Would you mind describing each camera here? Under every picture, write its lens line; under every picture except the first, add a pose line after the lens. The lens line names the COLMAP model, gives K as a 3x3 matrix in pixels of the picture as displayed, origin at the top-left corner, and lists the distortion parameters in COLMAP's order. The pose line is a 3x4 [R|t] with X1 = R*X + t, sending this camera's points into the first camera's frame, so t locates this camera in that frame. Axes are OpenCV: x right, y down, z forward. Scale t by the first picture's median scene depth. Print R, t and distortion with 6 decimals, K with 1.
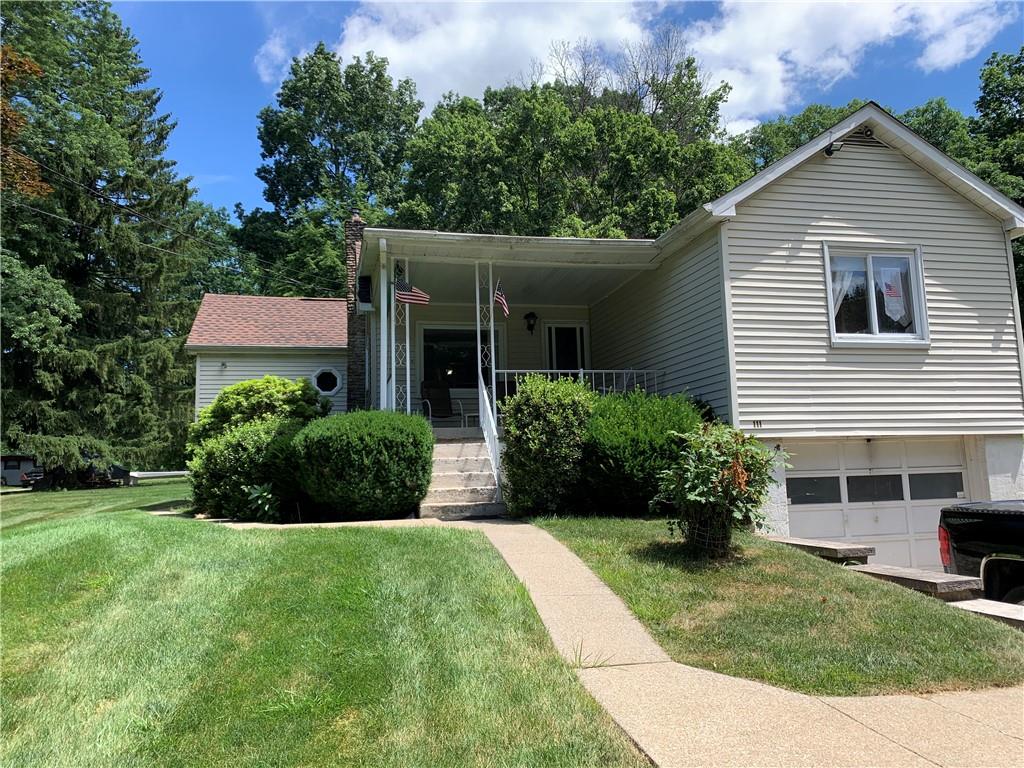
lens RADIAL K [[788.8, 0, 506.6], [0, 788.8, 384.3], [0, 0, 1]] dist [0.016013, -0.017192]
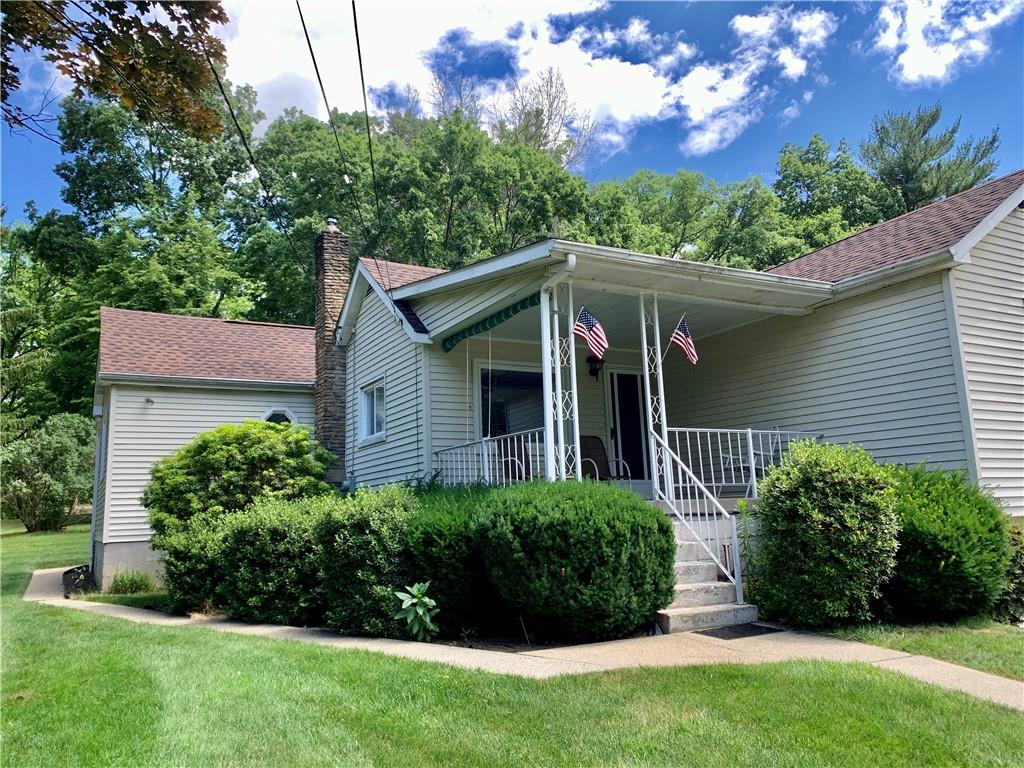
lens RADIAL K [[788.8, 0, 507.9], [0, 788.8, 373.6], [0, 0, 1]] dist [0.016013, -0.017192]
pose [[0.957409, 0.046044, 0.285040, -0.147266], [-0.027900, 0.997336, -0.067393, -0.005282], [-0.287384, 0.056570, 0.956143, 0.100027]]
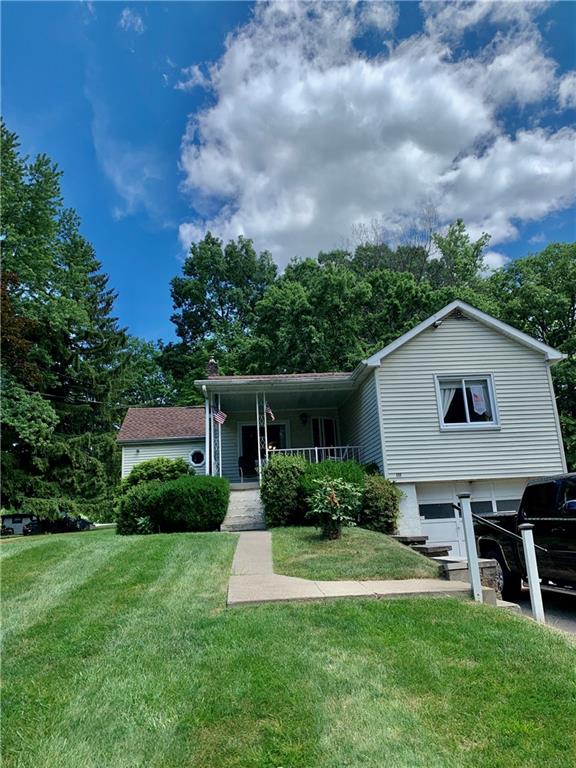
lens RADIAL K [[591.6, 0, 293.0], [0, 591.6, 384.4], [0, 0, 1]] dist [0.016013, -0.017192]
pose [[0.991346, -0.056033, -0.118717, 0.080130], [0.042367, 0.992501, -0.114663, -0.003866], [0.124252, 0.108641, 0.986285, -0.138696]]
